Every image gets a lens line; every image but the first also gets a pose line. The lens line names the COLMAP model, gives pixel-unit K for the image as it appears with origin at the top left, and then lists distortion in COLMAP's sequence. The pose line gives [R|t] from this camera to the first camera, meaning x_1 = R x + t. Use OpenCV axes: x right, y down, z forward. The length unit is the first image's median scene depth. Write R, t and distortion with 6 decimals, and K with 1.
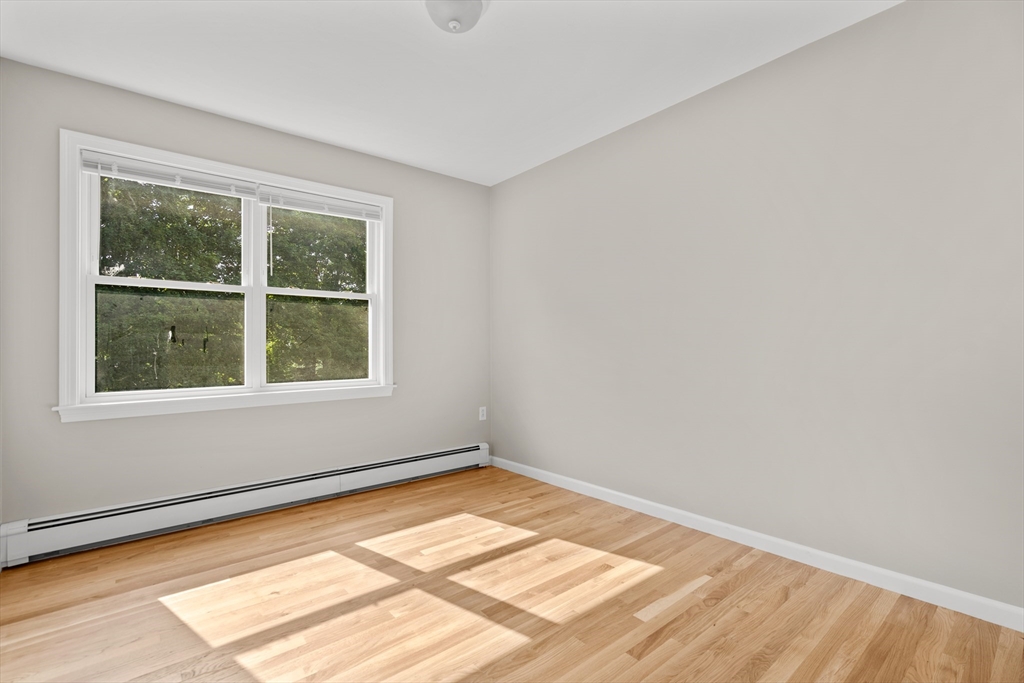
lens RADIAL K [[458.2, 0, 512.0], [0, 458.2, 341.5], [0, 0, 1]] dist [-0.002860, -0.000119]
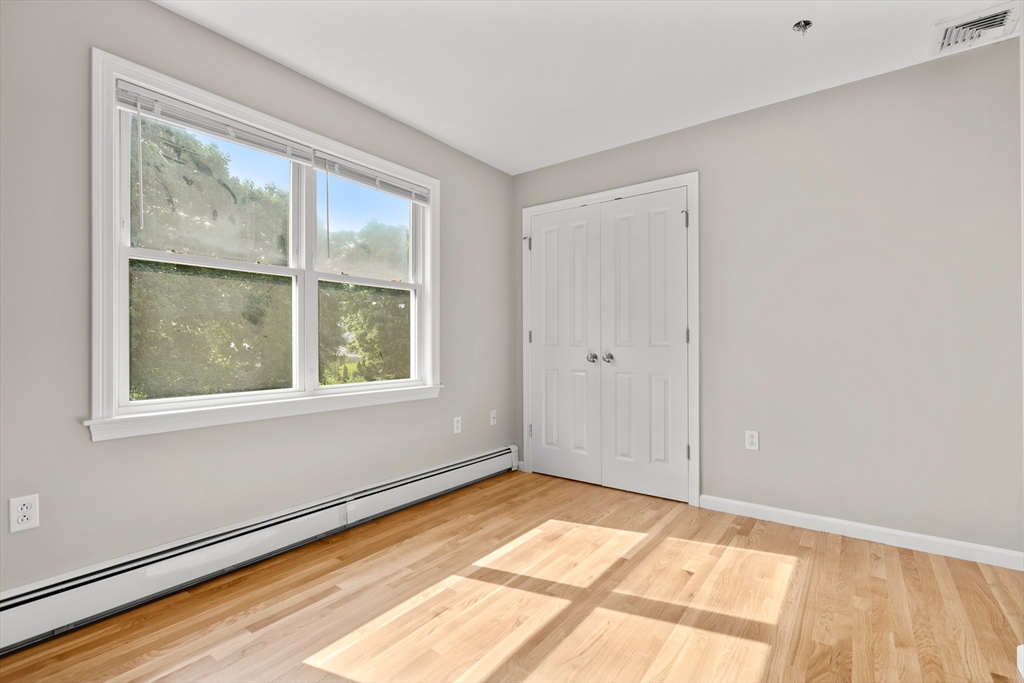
lens RADIAL K [[461.3, 0, 510.0], [0, 461.3, 336.0], [0, 0, 1]] dist [0.000764, 0.000447]
pose [[0.973899, 0.008705, 0.226816, -0.430279], [-0.006391, 0.999920, -0.010932, 0.008524], [-0.226893, 0.009197, 0.973876, 0.099985]]
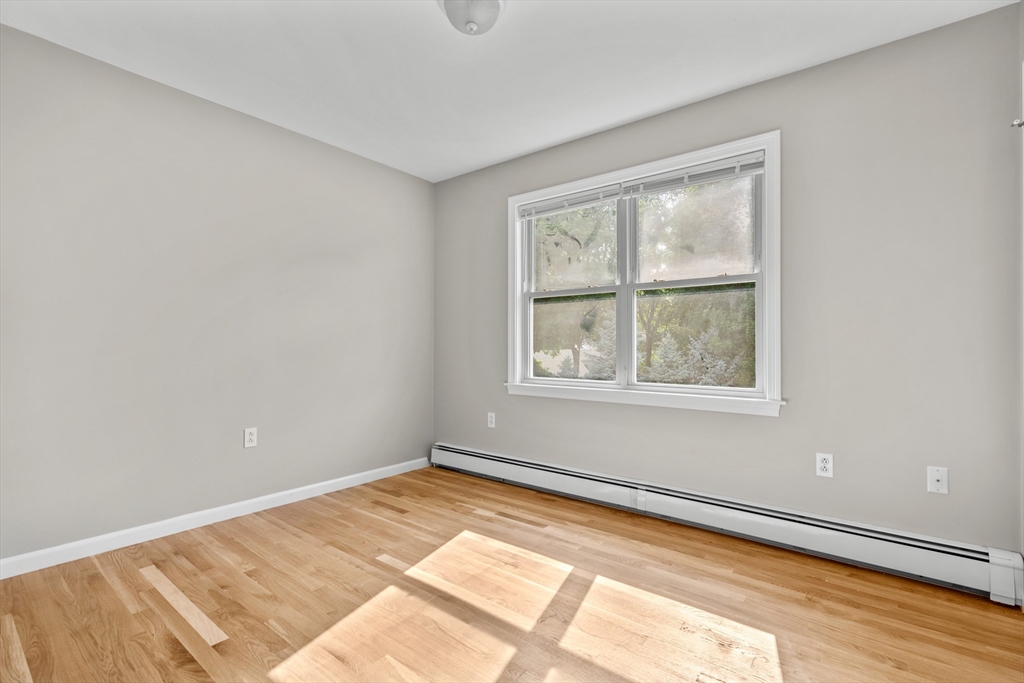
lens RADIAL K [[473.8, 0, 512.6], [0, 473.8, 328.0], [0, 0, 1]] dist [0.002444, 0.000381]
pose [[0.204740, -0.020166, -0.978609, 0.458378], [0.011674, 0.999767, -0.018160, -0.008391], [0.978747, -0.007707, 0.204928, 0.599830]]
